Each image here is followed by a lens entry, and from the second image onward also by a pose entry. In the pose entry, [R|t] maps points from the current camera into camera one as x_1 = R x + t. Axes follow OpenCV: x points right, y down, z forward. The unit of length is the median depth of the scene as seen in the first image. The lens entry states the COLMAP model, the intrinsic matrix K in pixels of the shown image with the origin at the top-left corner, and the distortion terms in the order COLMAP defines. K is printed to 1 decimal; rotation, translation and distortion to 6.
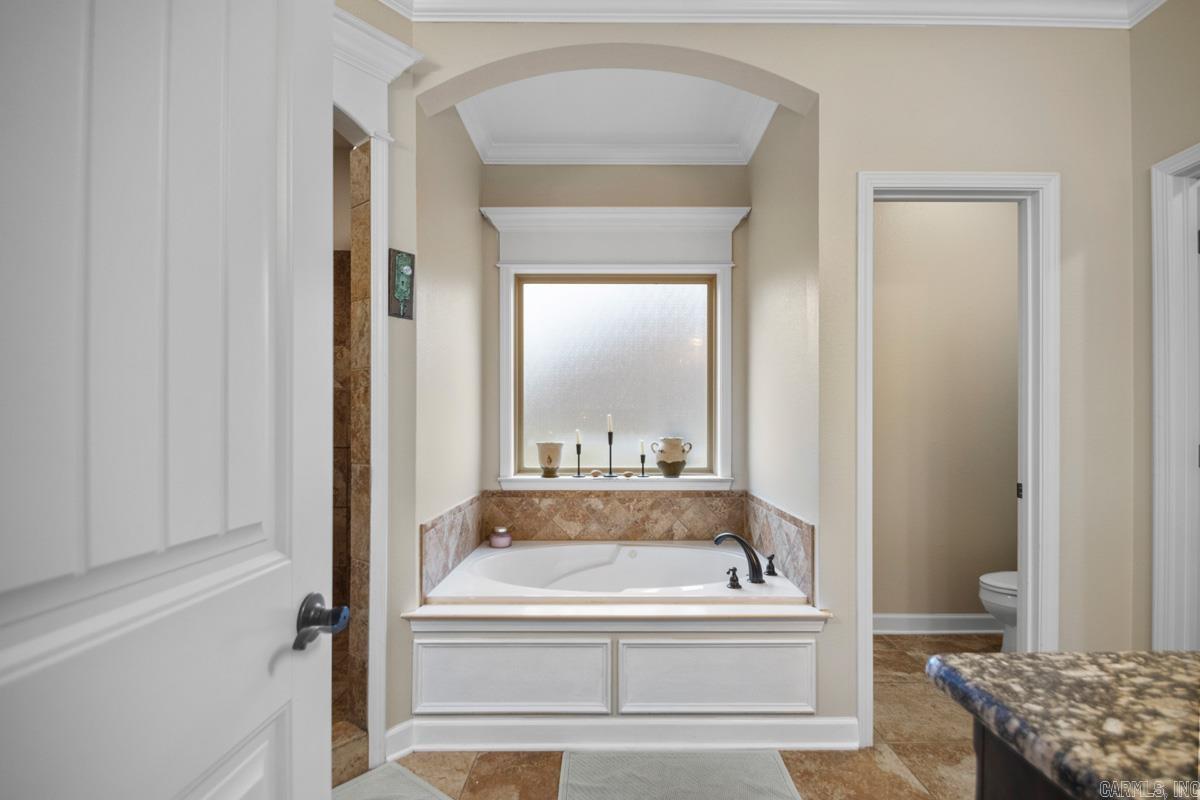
lens RADIAL K [[543.8, 0, 607.3], [0, 543.8, 410.5], [0, 0, 1]] dist [0.004045, 0.000085]
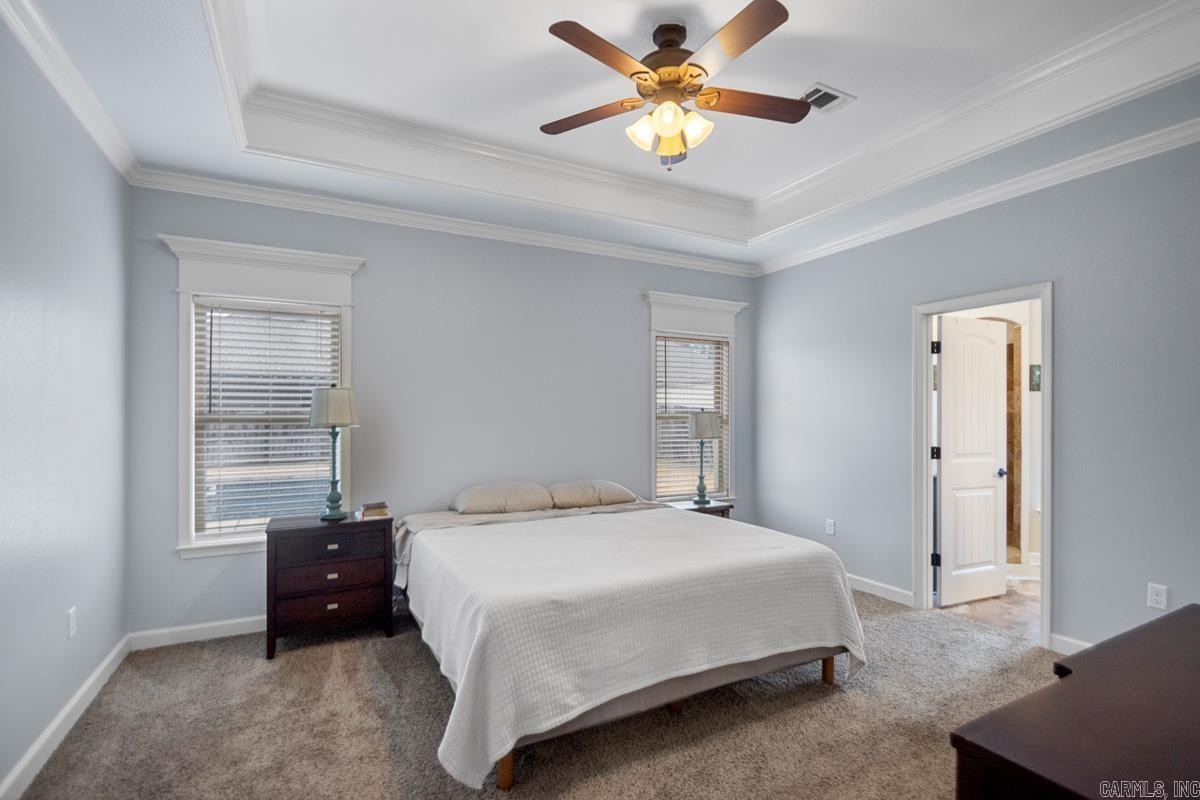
lens RADIAL K [[566.2, 0, 607.4], [0, 566.2, 411.1], [0, 0, 1]] dist [0.013417, -0.016958]
pose [[0.475342, -0.005901, -0.879782, 0.689940], [-0.002854, 0.999962, -0.008249, -0.035873], [0.879797, 0.006432, 0.475307, -1.386660]]
